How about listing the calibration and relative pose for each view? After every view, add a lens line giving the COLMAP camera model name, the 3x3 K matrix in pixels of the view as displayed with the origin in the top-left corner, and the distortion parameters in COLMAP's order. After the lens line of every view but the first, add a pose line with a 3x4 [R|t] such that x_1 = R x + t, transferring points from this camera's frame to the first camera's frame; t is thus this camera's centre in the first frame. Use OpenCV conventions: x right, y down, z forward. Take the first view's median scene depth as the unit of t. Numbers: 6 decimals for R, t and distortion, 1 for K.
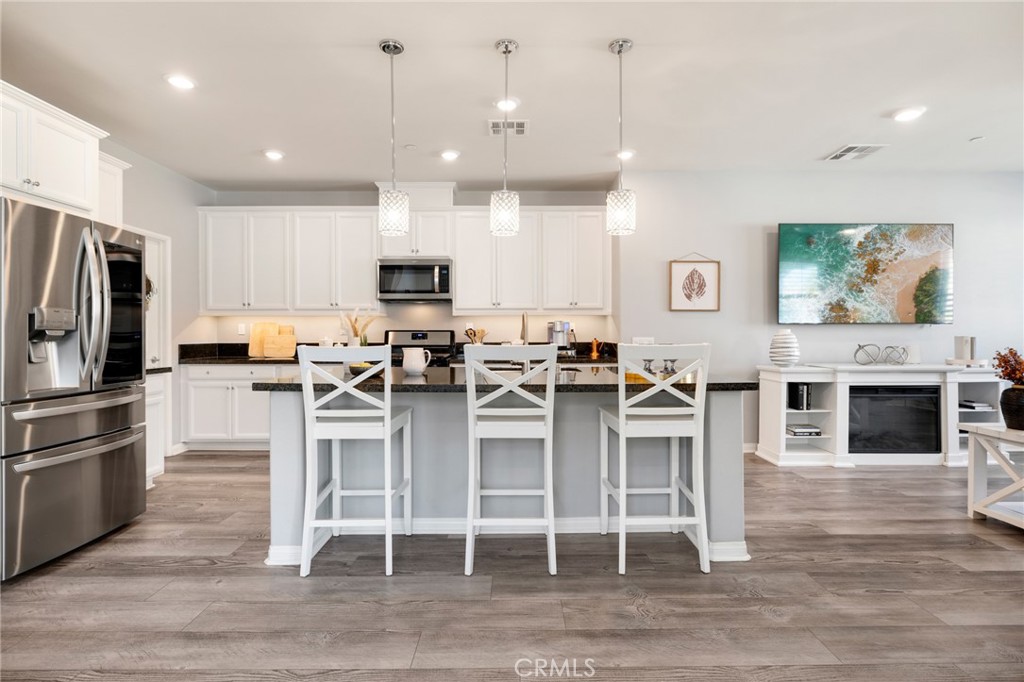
lens RADIAL K [[500.2, 0, 514.2], [0, 500.2, 338.9], [0, 0, 1]] dist [0.002772, 0.000242]
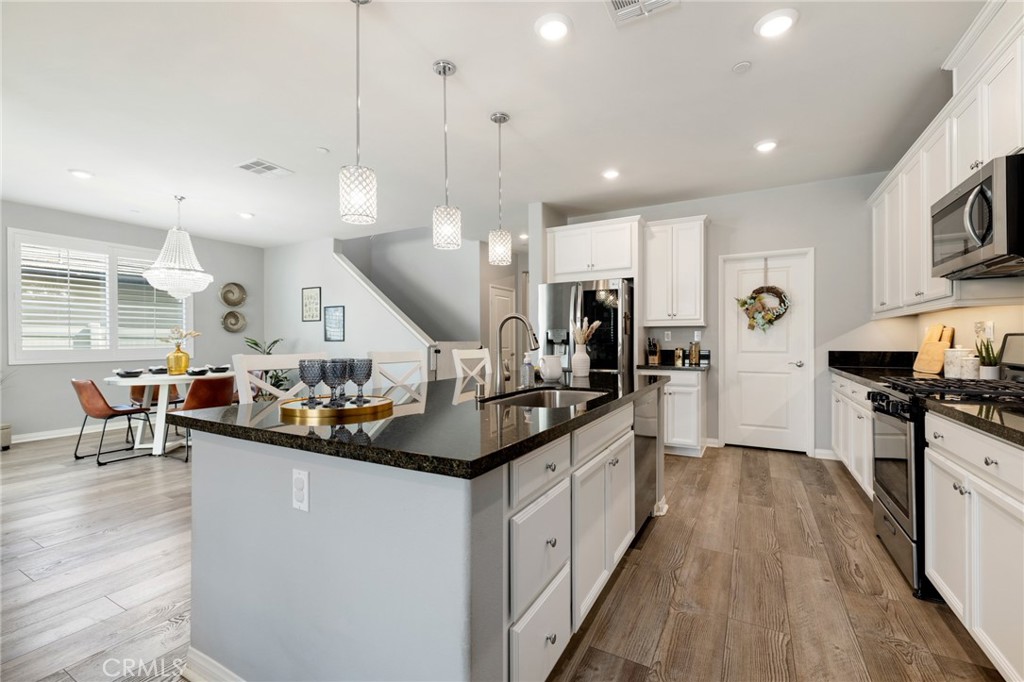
lens RADIAL K [[433.8, 0, 512.1], [0, 433.8, 343.4], [0, 0, 1]] dist [0.000824, 0.000505]
pose [[-0.497135, 0.008854, -0.867628, 0.410827], [-0.009854, 0.999826, 0.015849, -0.010186], [0.867617, 0.016429, -0.496961, 0.904575]]
